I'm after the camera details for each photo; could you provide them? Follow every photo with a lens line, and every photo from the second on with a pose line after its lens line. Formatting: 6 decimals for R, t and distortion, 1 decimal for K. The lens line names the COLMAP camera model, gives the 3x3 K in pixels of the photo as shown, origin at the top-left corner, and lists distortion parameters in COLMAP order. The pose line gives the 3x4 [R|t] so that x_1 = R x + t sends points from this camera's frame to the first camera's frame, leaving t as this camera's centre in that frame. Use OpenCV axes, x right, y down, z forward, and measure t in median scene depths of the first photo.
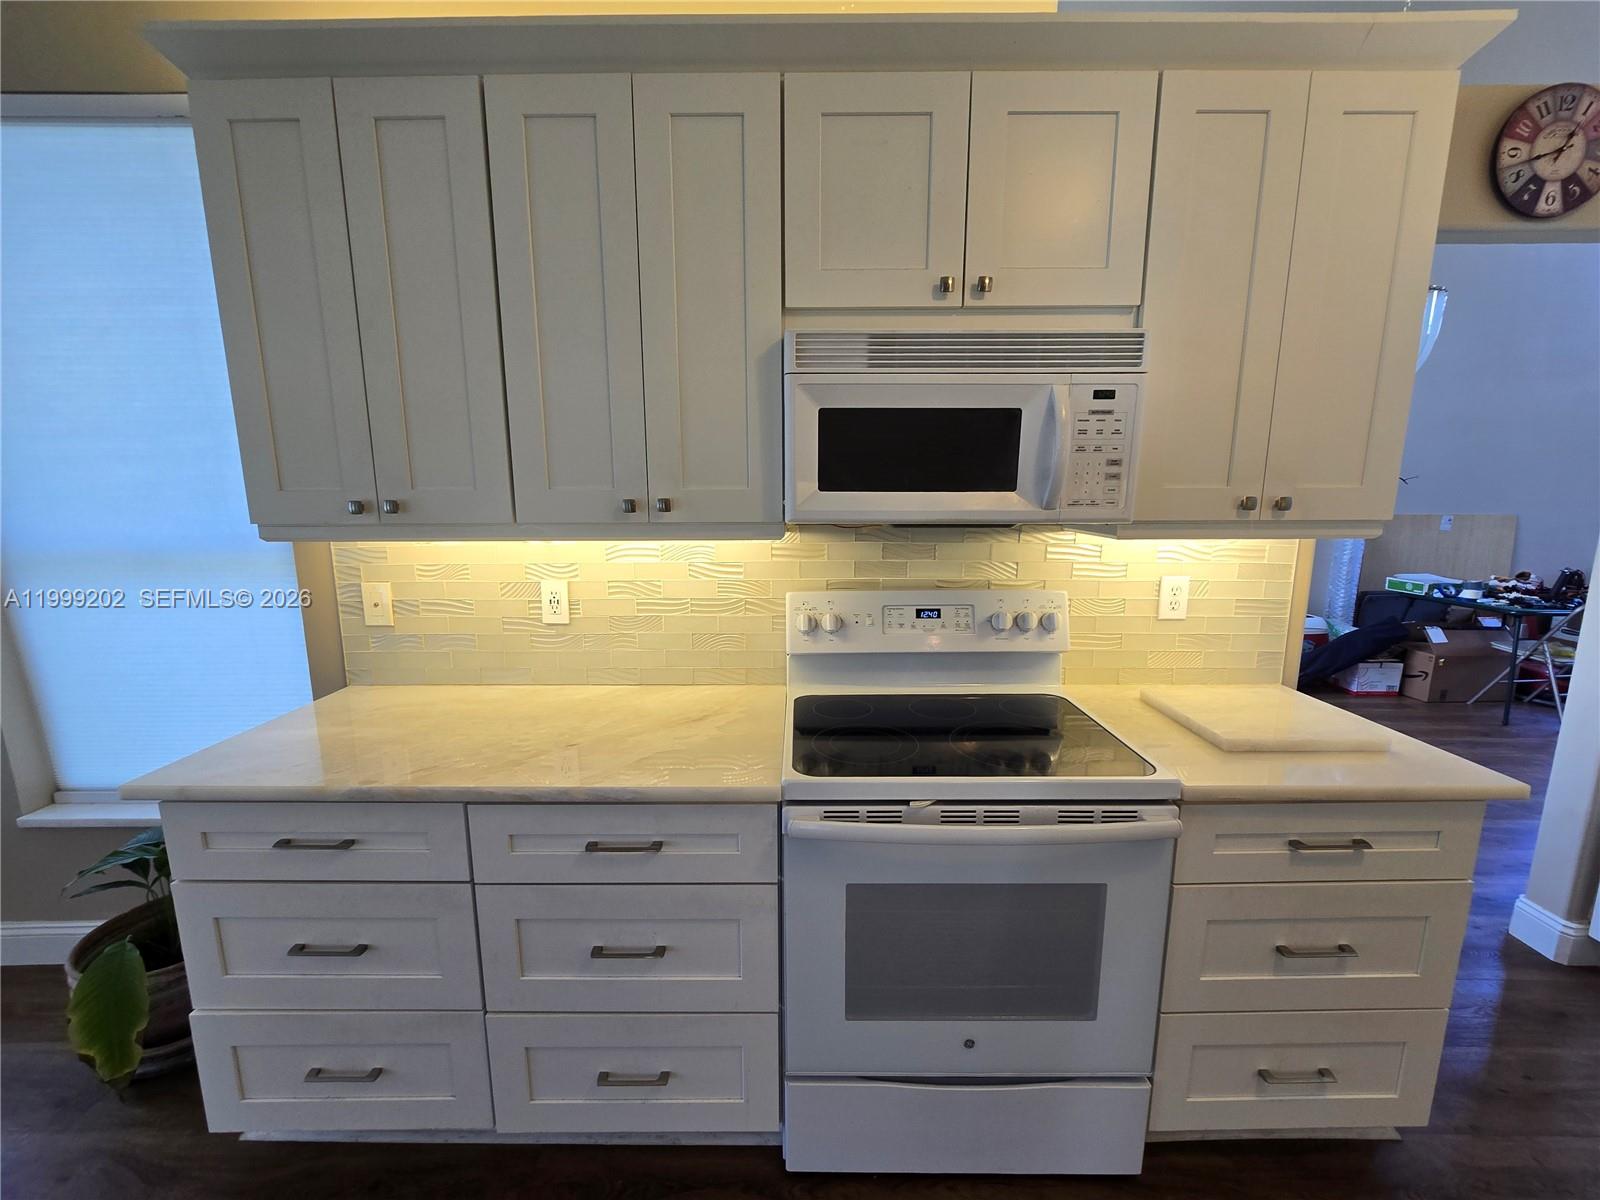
lens RADIAL K [[658.5, 0, 793.1], [0, 658.5, 601.5], [0, 0, 1]] dist [-0.003676, 0.001196]
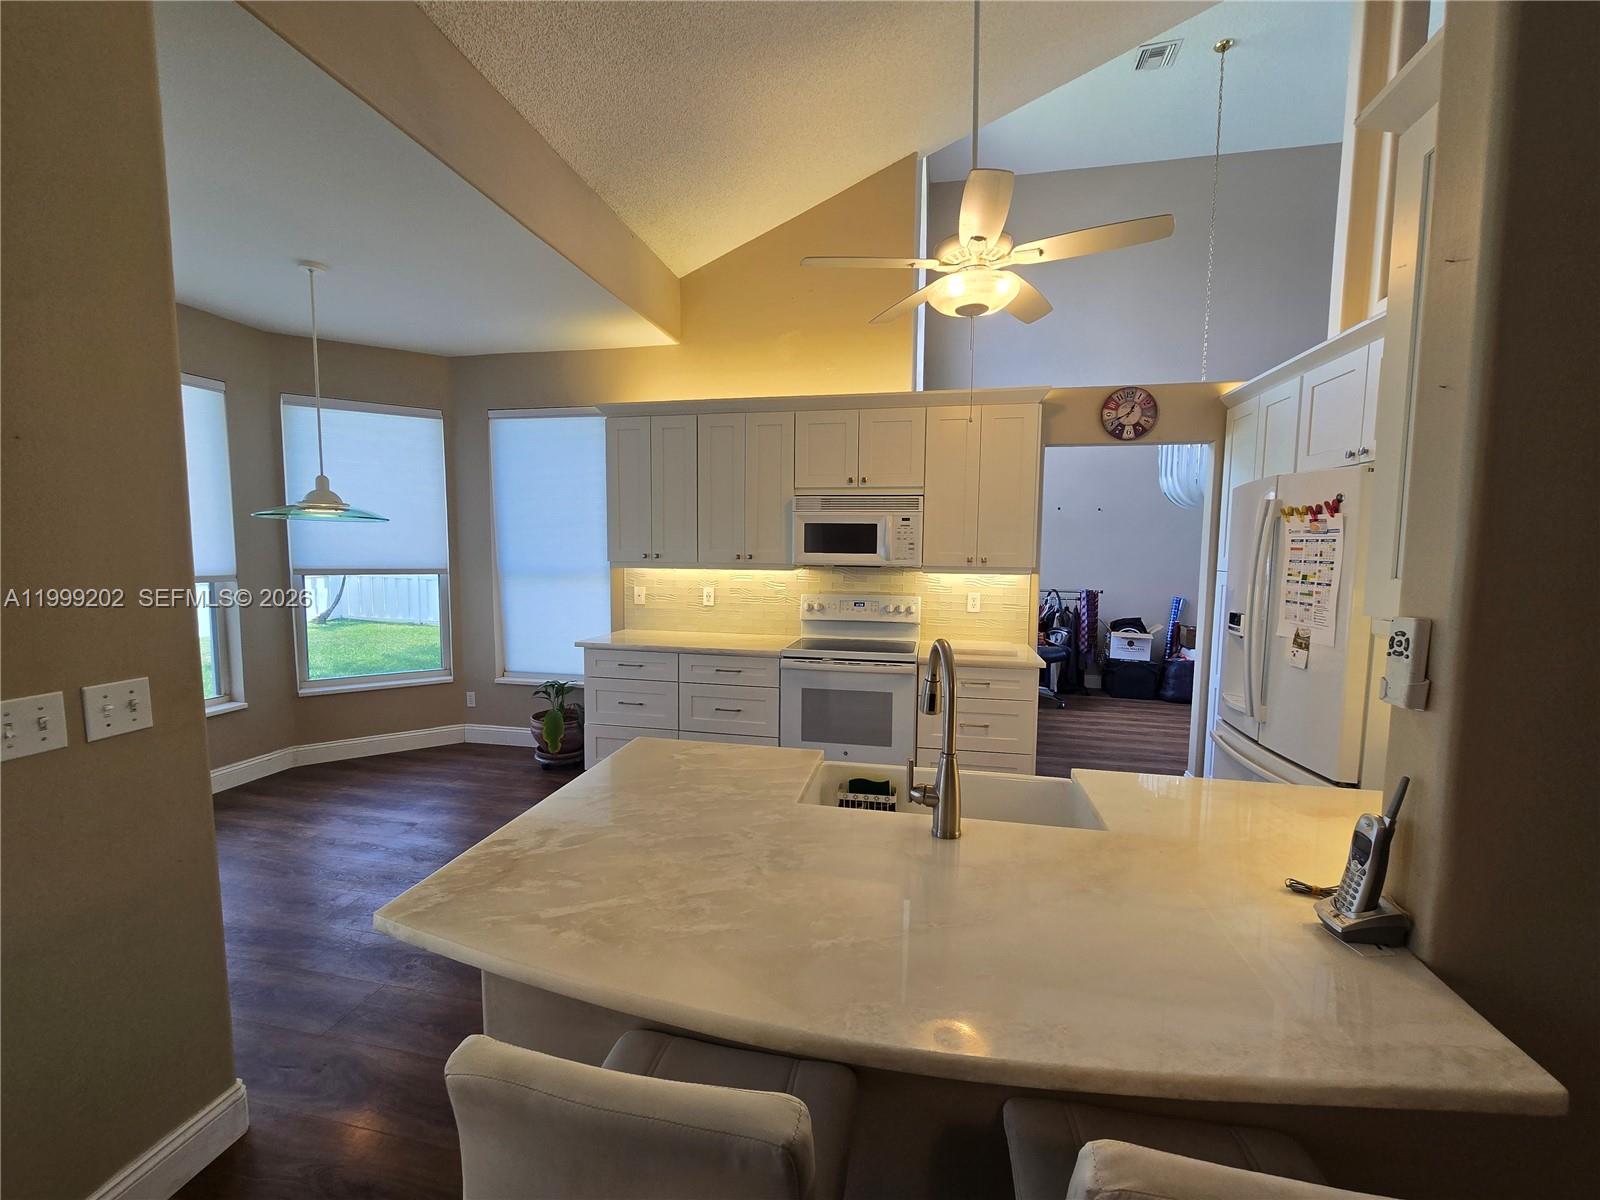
lens RADIAL K [[657.5, 0, 793.3], [0, 657.5, 601.4], [0, 0, 1]] dist [-0.002871, -0.000408]
pose [[0.979141, 0.029521, -0.201026, 0.534690], [-0.047301, 0.995323, -0.084228, 0.259511], [0.197599, 0.091980, 0.975958, -1.612858]]
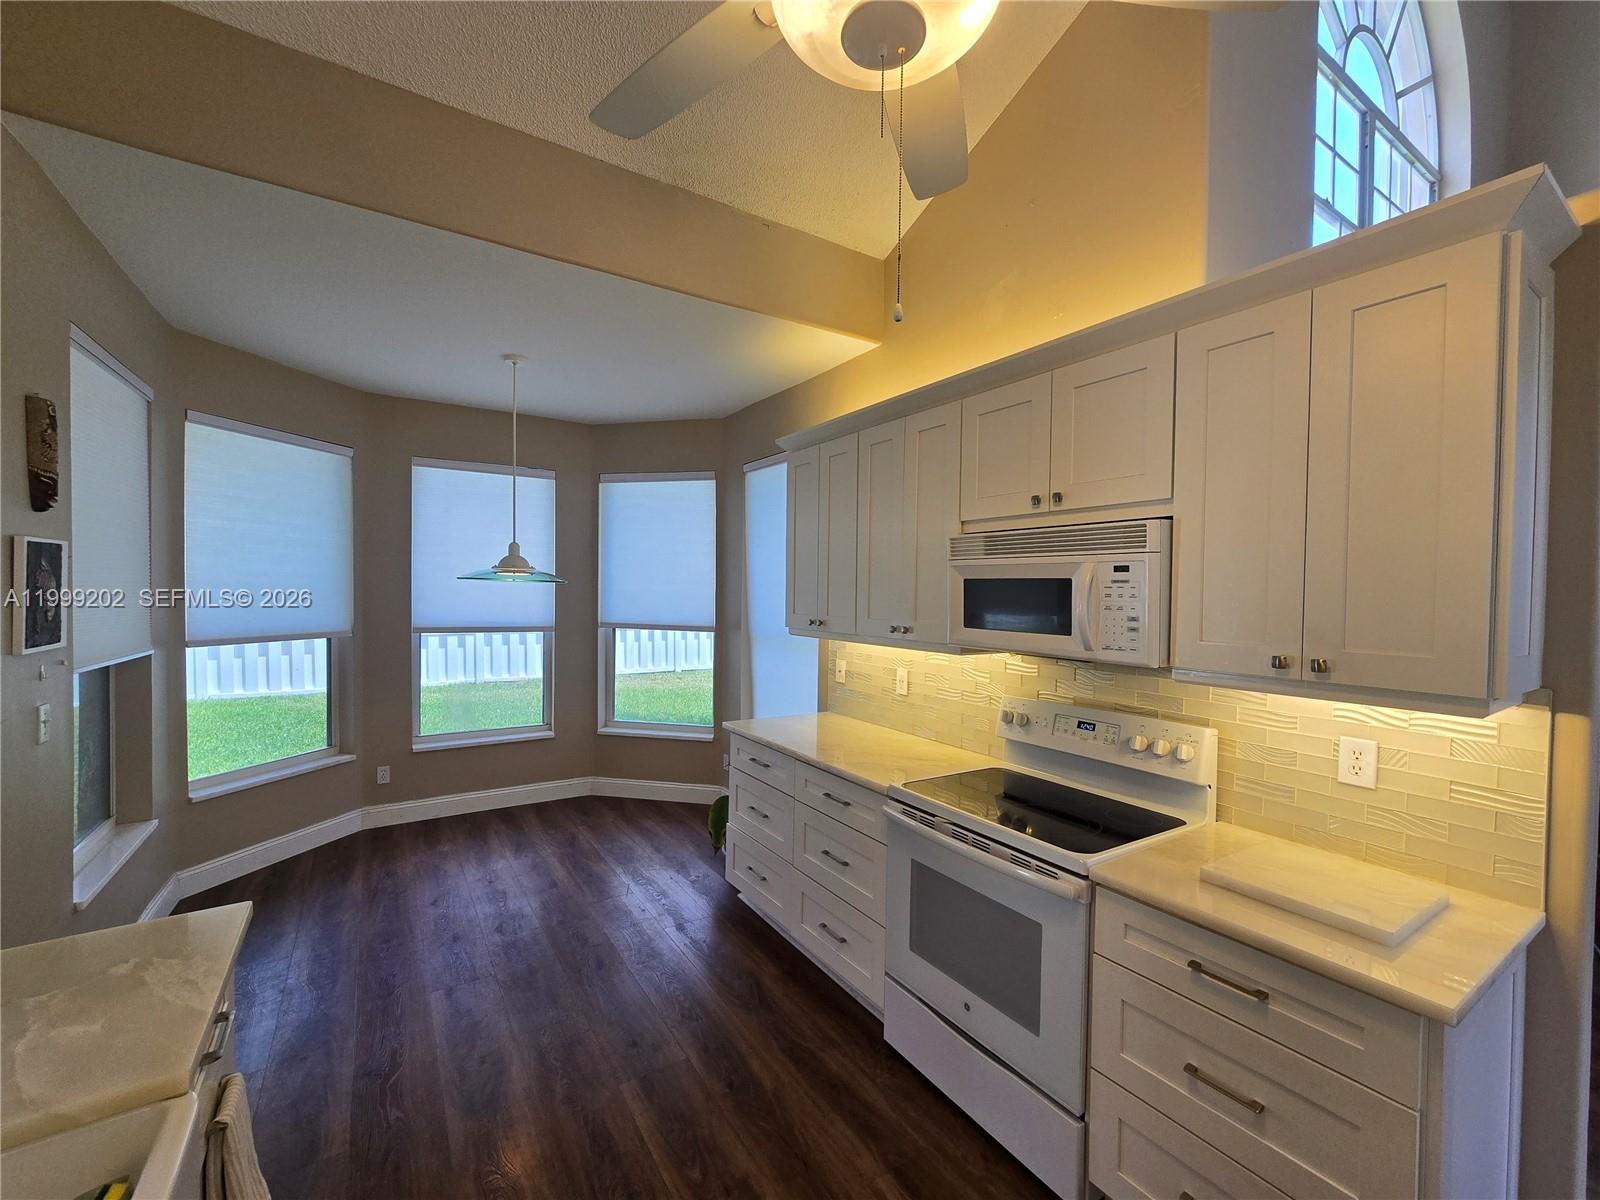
lens RADIAL K [[658.5, 0, 793.1], [0, 658.5, 601.5], [0, 0, 1]] dist [-0.003676, 0.001196]
pose [[0.540776, 0.025388, -0.840784, 1.154073], [-0.160720, 0.984248, -0.073652, -0.040484], [0.825670, 0.174960, 0.536338, -0.238543]]
